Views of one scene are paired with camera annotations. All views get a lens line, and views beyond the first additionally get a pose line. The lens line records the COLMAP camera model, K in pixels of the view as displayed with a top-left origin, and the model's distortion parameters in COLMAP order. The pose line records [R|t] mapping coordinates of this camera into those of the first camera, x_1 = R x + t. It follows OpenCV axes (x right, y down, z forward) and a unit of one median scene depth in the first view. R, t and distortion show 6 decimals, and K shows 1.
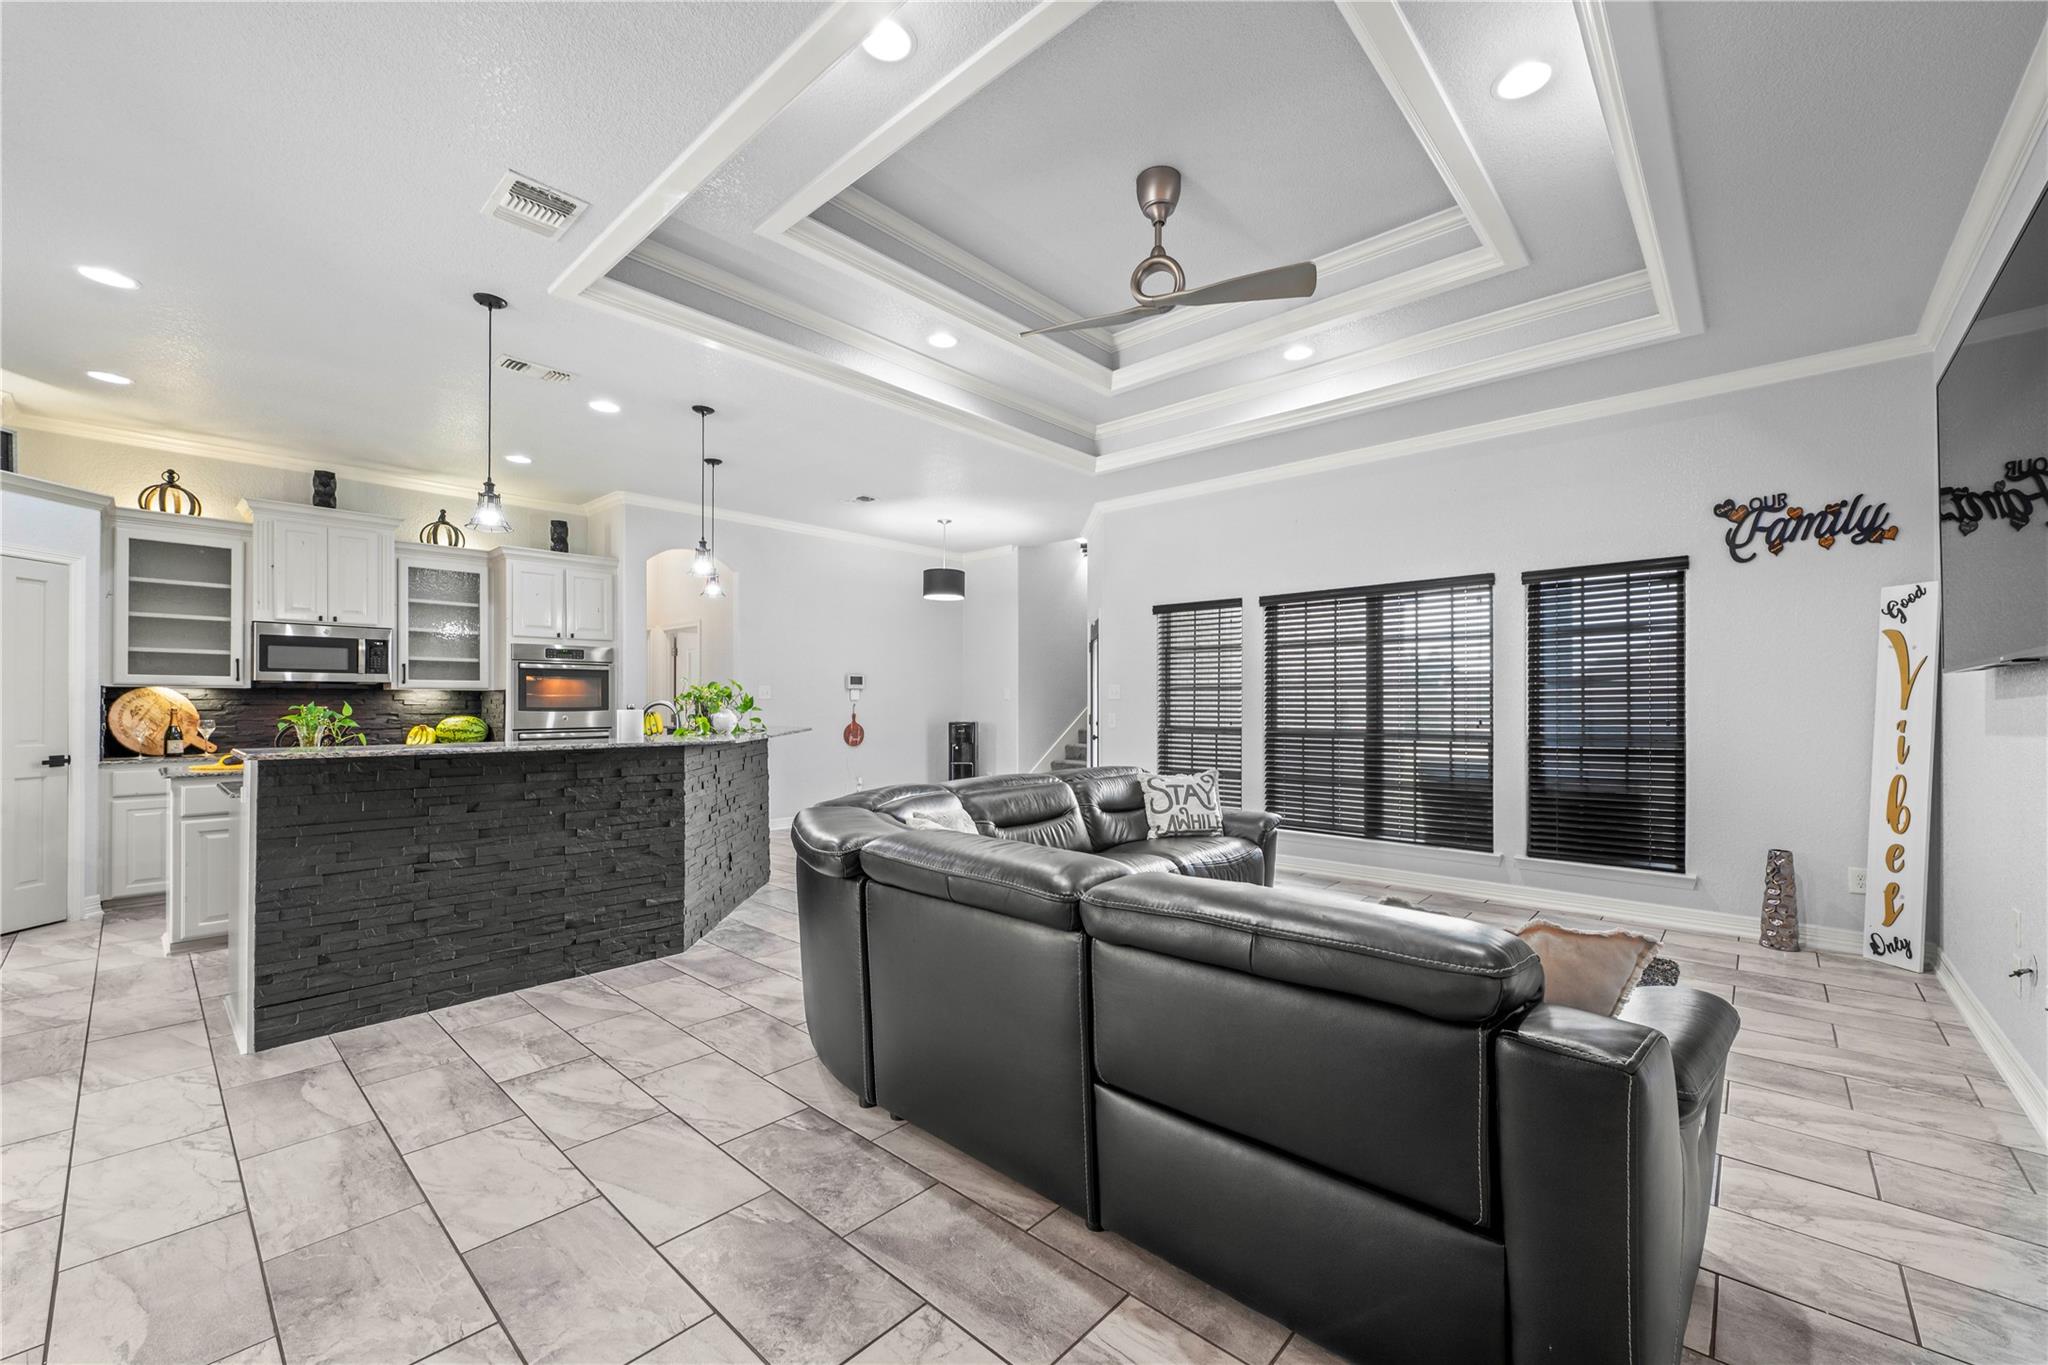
lens RADIAL K [[806.6, 0, 1033.7], [0, 806.6, 706.0], [0, 0, 1]] dist [-0.000261, 0.000026]
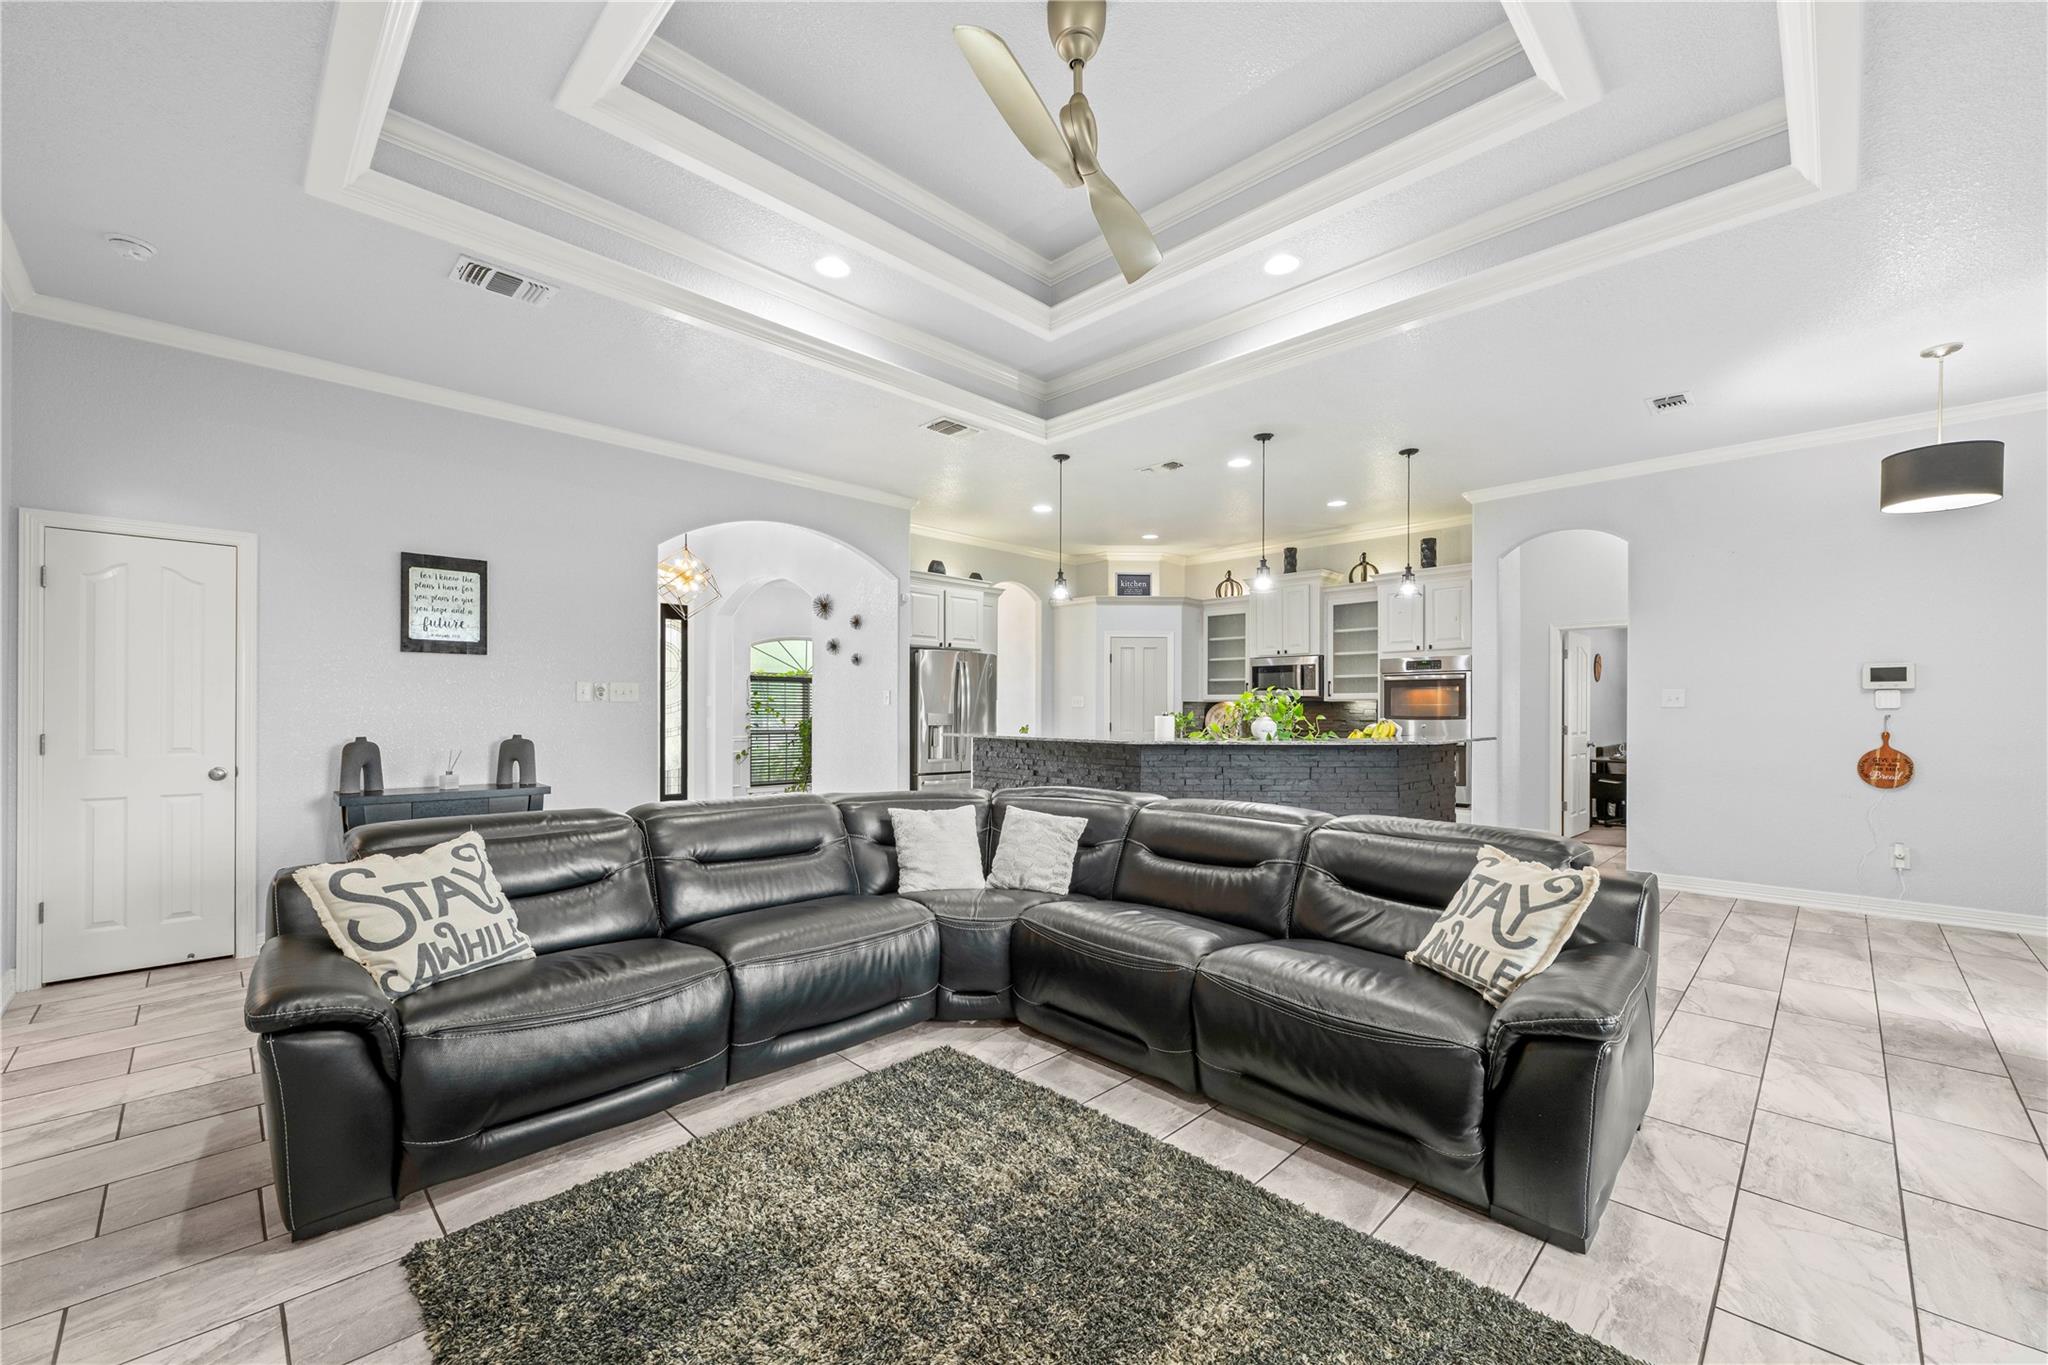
lens RADIAL K [[819.5, 0, 1040.0], [0, 819.5, 710.8], [0, 0, 1]] dist [0.002088, -0.000226]
pose [[-0.045444, -0.000668, -0.998967, 0.652083], [-0.008547, 0.999963, -0.000280, -0.000955], [0.998930, 0.008525, -0.045448, 0.713626]]
